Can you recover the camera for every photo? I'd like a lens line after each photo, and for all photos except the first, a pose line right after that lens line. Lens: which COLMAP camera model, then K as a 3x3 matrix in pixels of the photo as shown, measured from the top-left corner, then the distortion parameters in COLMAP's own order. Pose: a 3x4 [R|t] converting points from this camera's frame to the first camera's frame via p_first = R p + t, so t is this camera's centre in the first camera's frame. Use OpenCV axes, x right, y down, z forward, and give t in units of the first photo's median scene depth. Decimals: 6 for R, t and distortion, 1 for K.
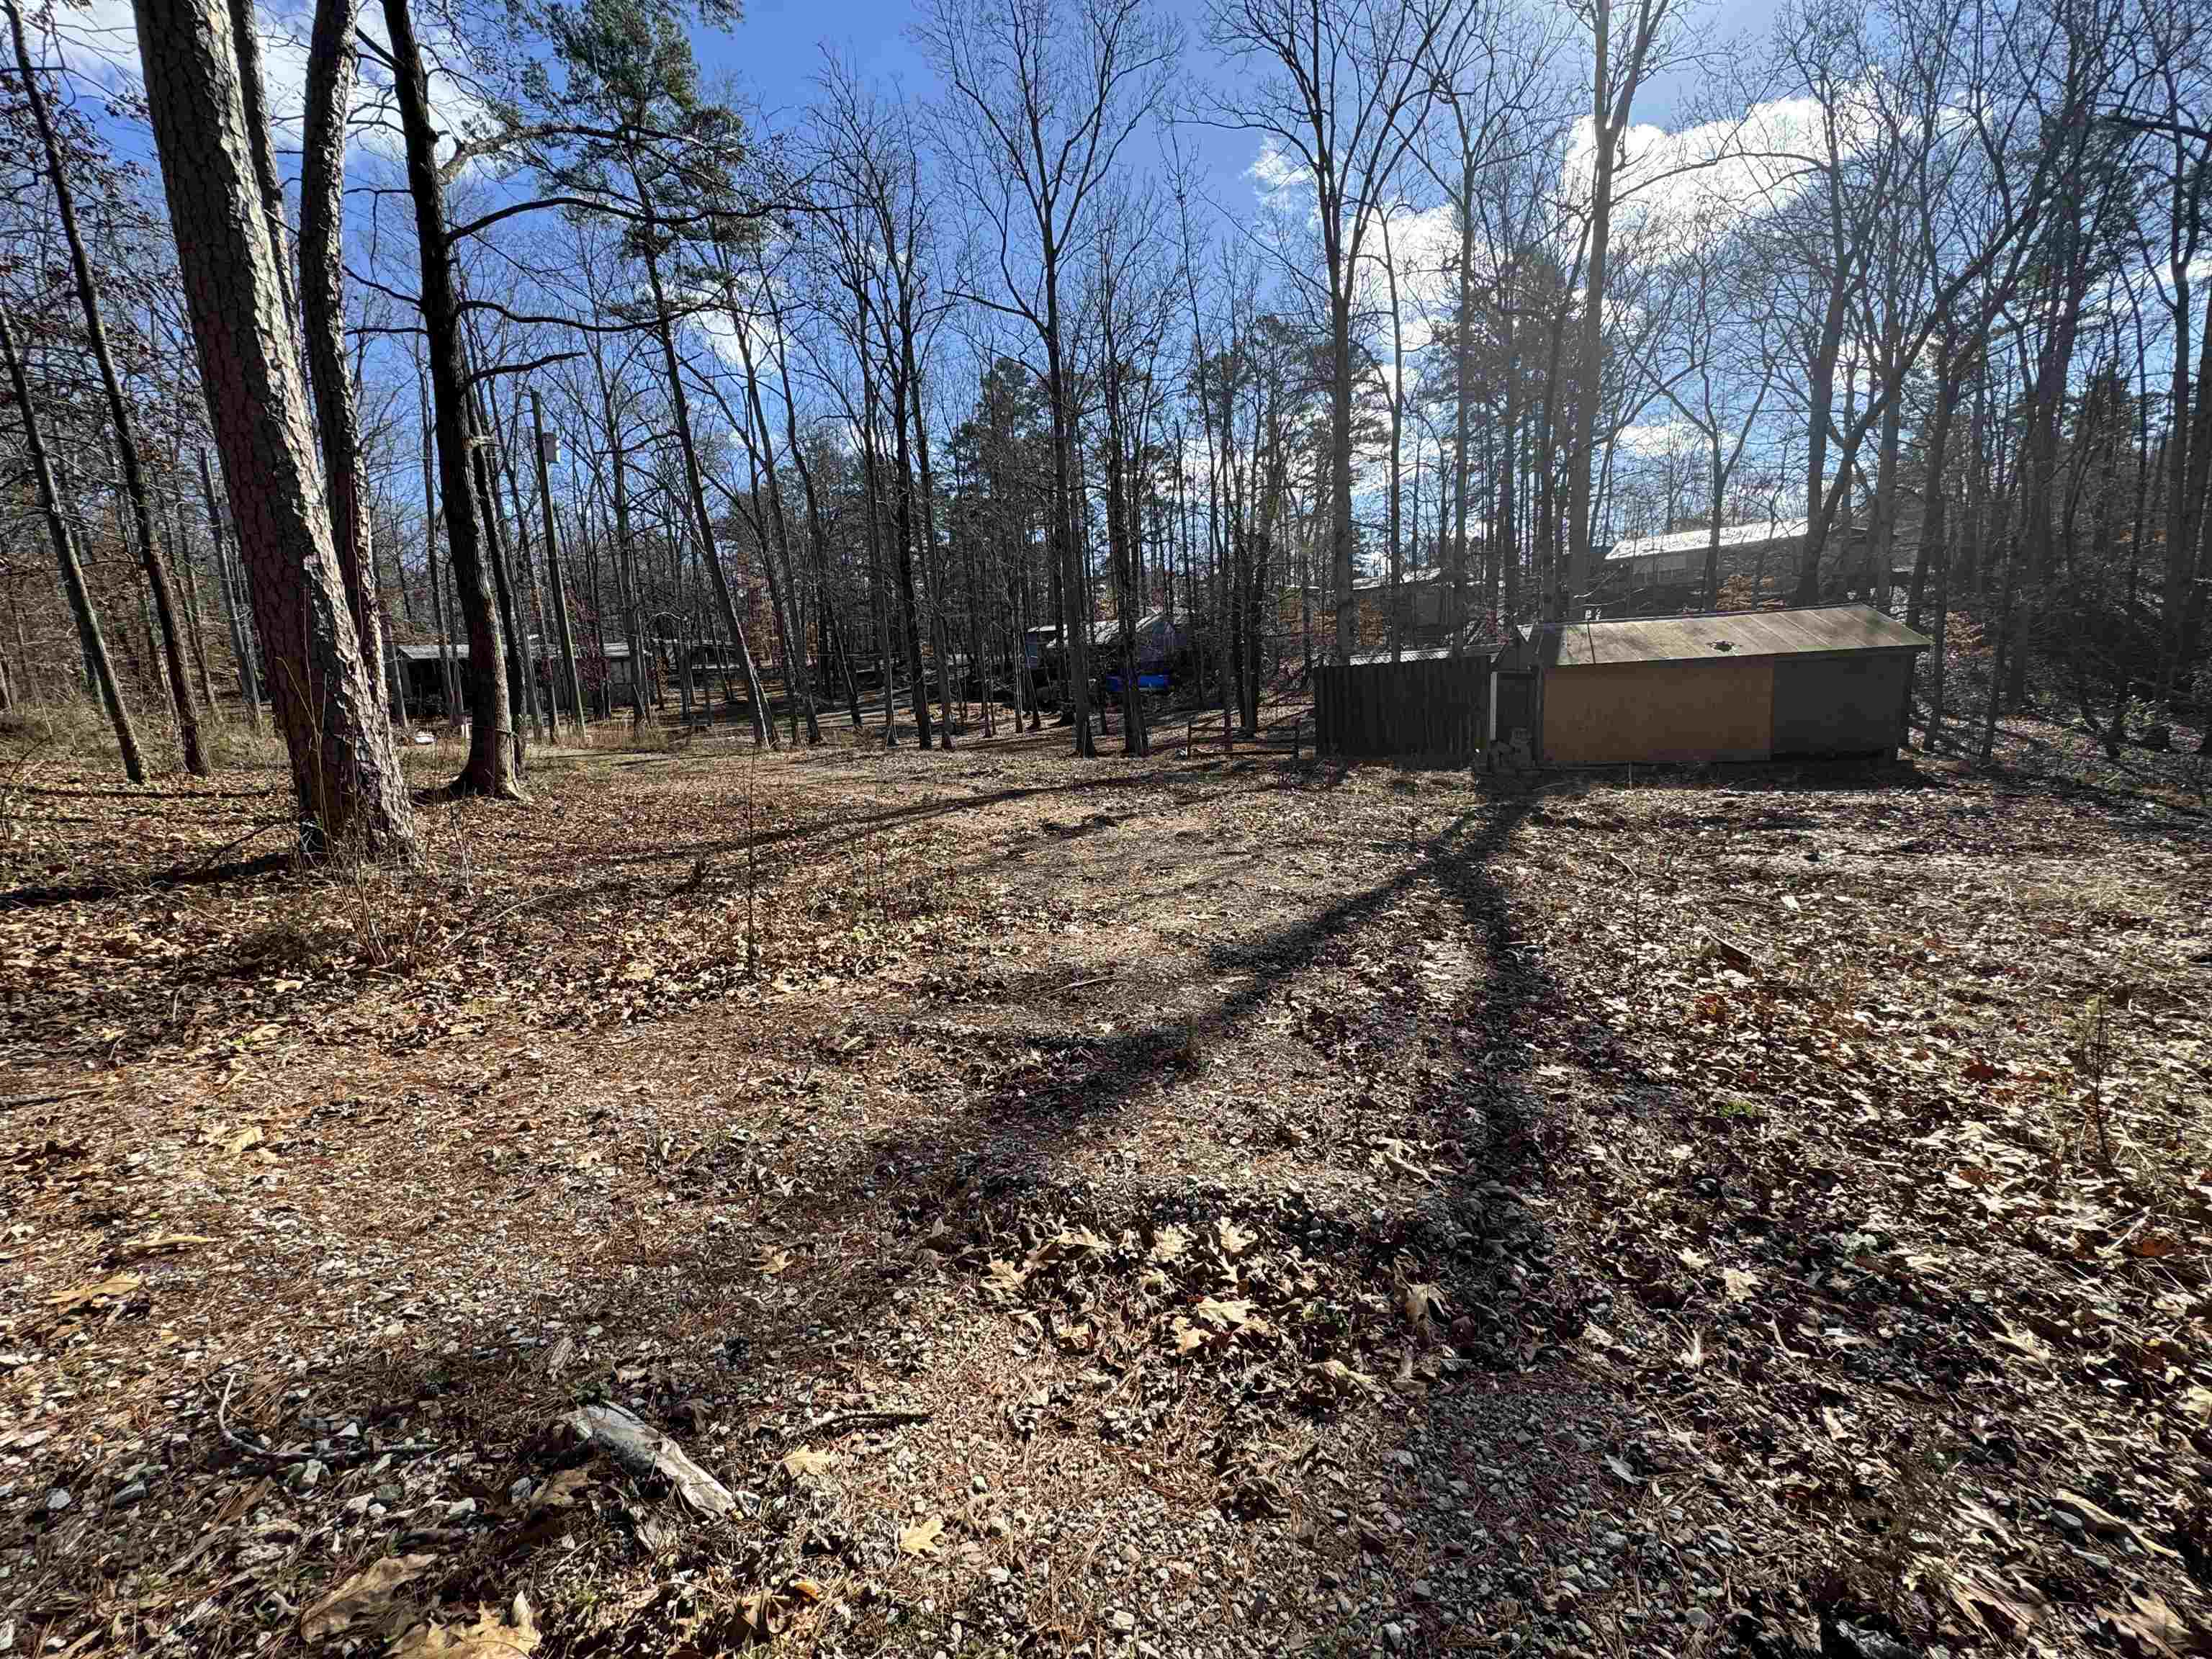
lens RADIAL K [[881.9, 0, 1105.9], [0, 881.9, 825.8], [0, 0, 1]] dist [-0.003085, 0.000889]
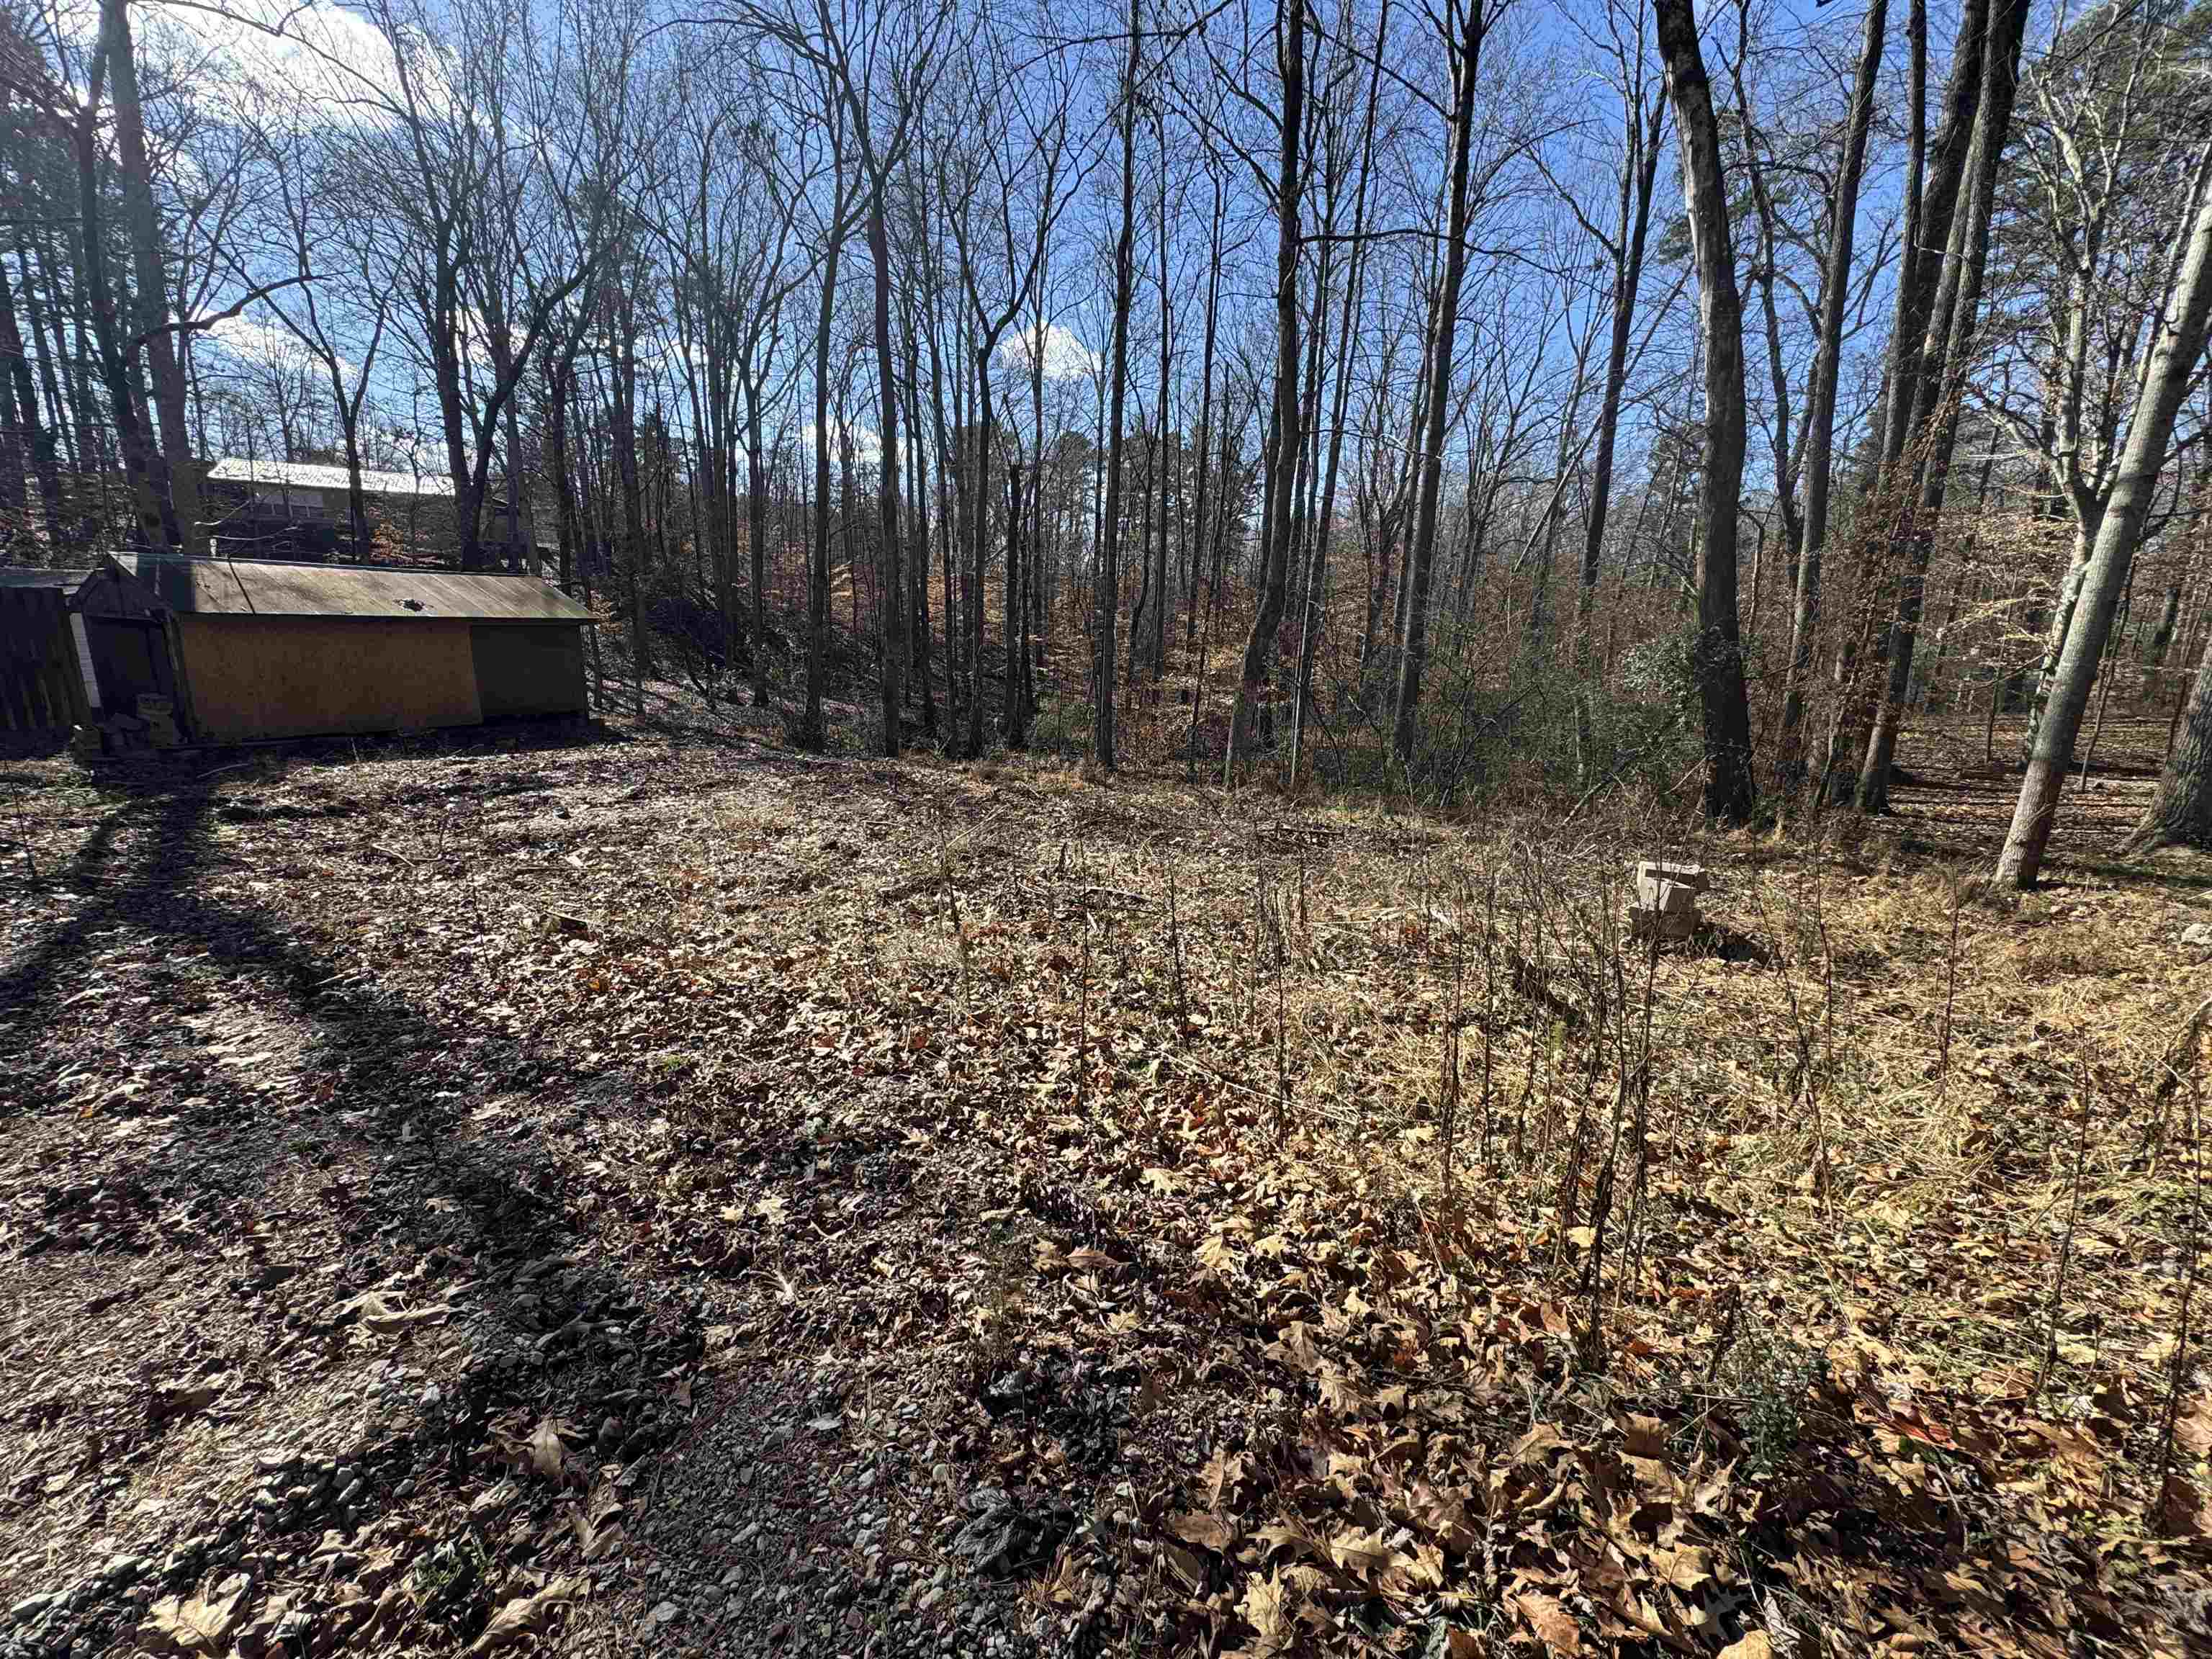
lens RADIAL K [[883.0, 0, 1106.0], [0, 883.0, 829.5], [0, 0, 1]] dist [-0.000032, 0.000474]
pose [[0.286220, -0.155266, 0.945500, -0.083306], [0.108384, 0.985696, 0.129057, -0.035024], [-0.952014, 0.065538, 0.298955, 0.102055]]
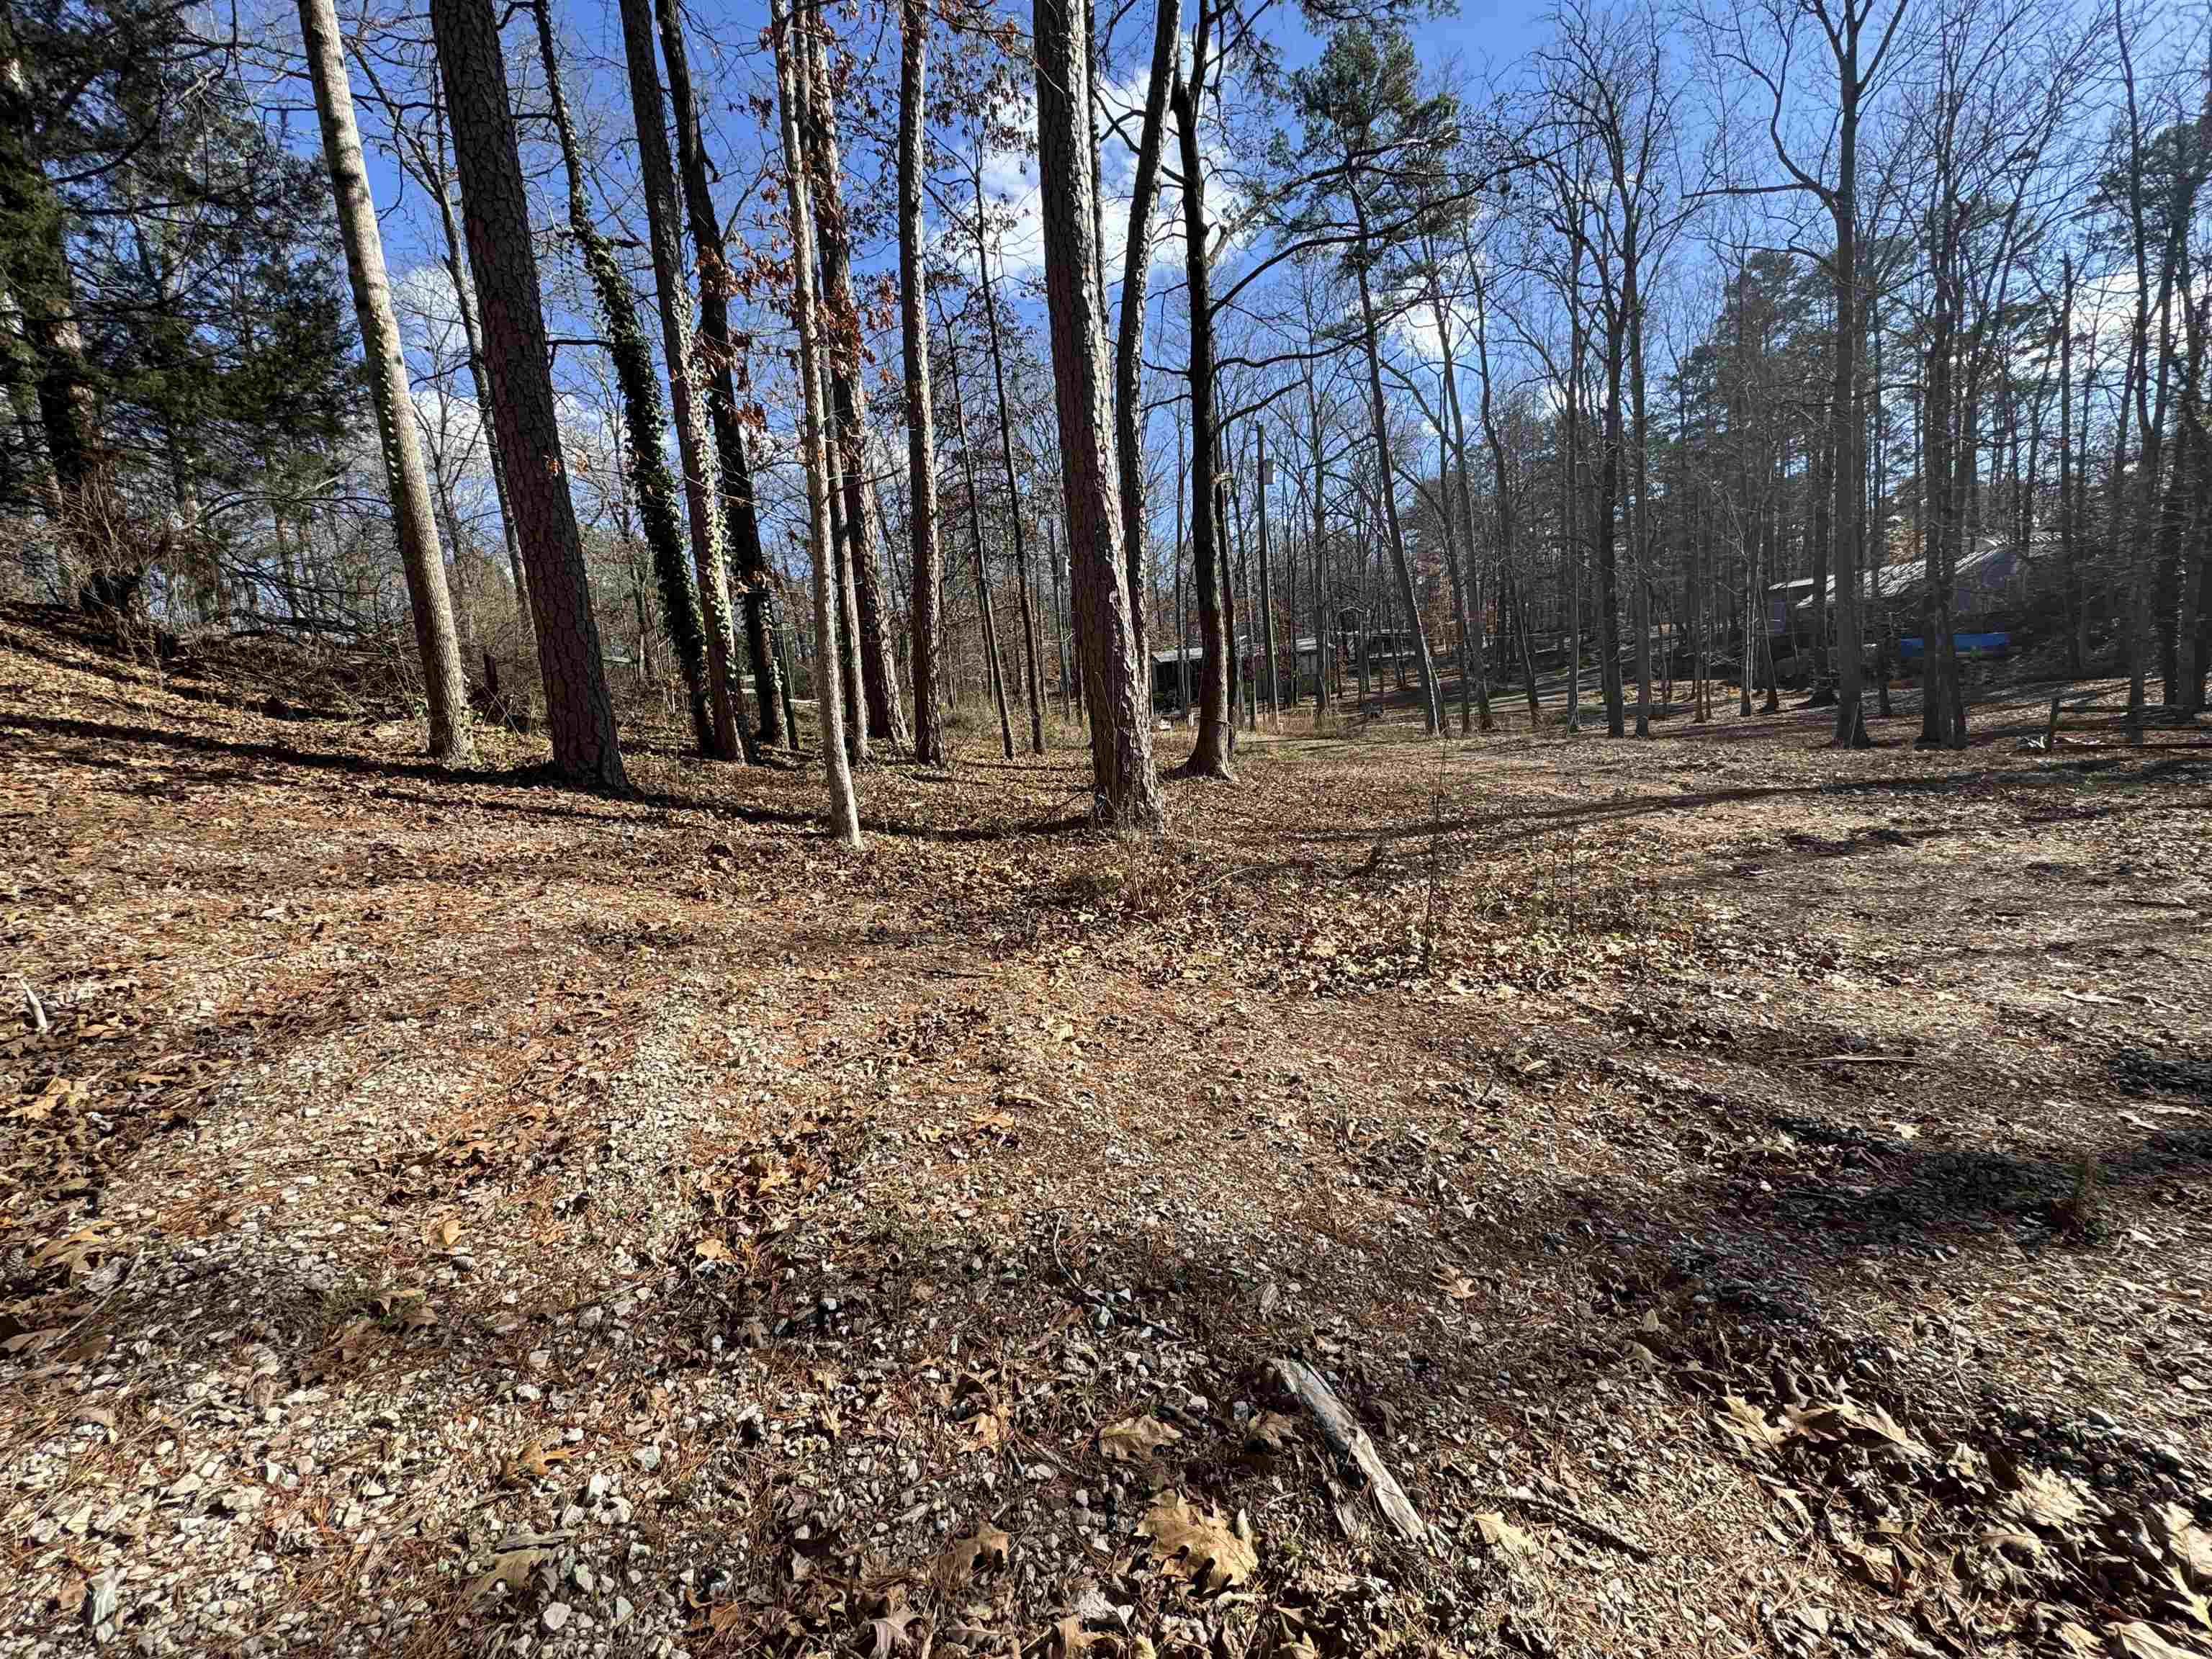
lens RADIAL K [[881.9, 0, 1105.9], [0, 881.9, 825.8], [0, 0, 1]] dist [-0.003085, 0.000889]
pose [[0.751732, 0.071465, -0.655585, -0.033871], [-0.060684, 0.997389, 0.039142, -0.011518], [0.656671, 0.010359, 0.754106, 0.005787]]
